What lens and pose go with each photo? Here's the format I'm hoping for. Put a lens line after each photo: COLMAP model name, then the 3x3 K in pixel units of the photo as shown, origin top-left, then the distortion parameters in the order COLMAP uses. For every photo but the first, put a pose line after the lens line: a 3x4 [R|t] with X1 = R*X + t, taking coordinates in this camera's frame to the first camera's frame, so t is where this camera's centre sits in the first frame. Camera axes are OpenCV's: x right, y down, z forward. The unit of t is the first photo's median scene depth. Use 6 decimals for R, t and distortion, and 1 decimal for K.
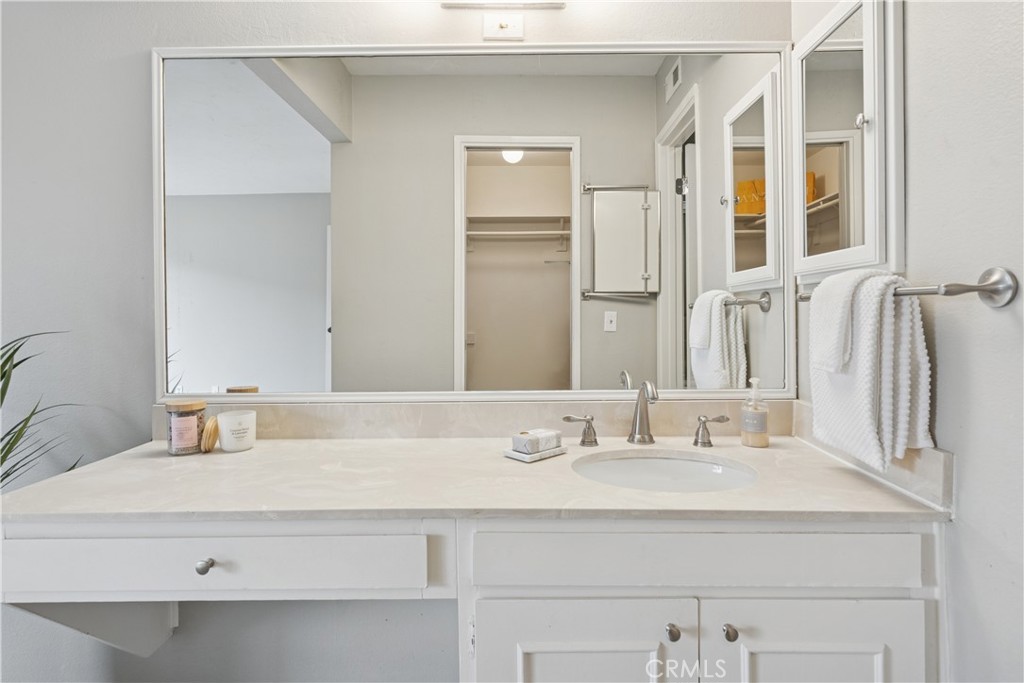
lens RADIAL K [[540.3, 0, 540.0], [0, 540.3, 321.0], [0, 0, 1]] dist [-0.015650, -0.000009]
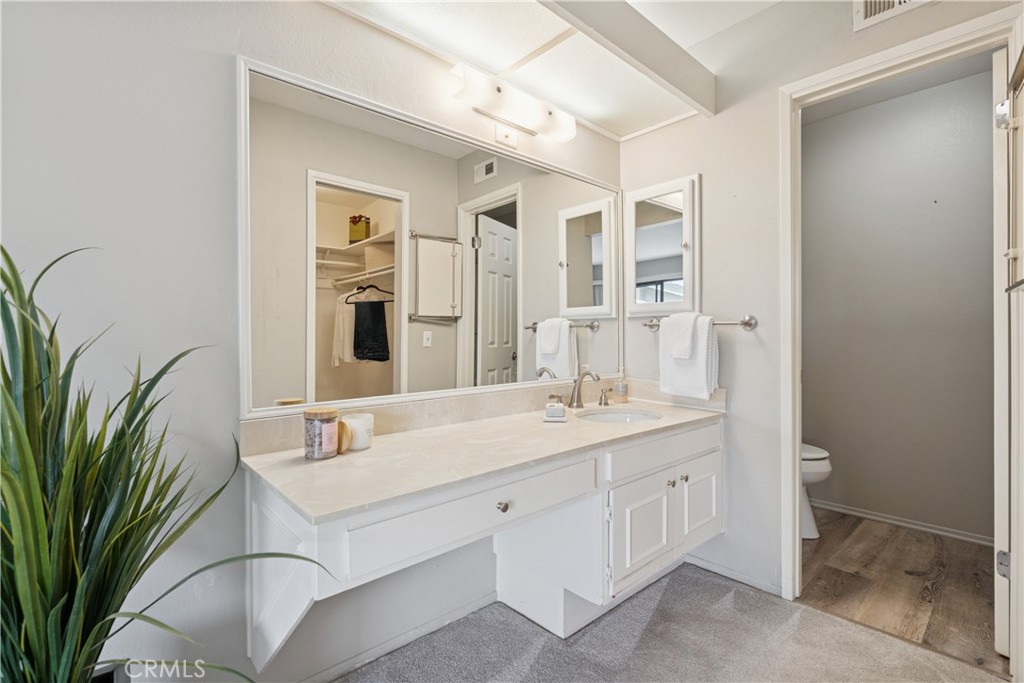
lens RADIAL K [[468.9, 0, 514.8], [0, 468.9, 336.6], [0, 0, 1]] dist [-0.002926, 0.001156]
pose [[0.744053, -0.000040, 0.668120, -0.759998], [0.007672, 0.999935, -0.008484, 0.010742], [-0.668076, 0.011439, 0.744005, 0.029034]]
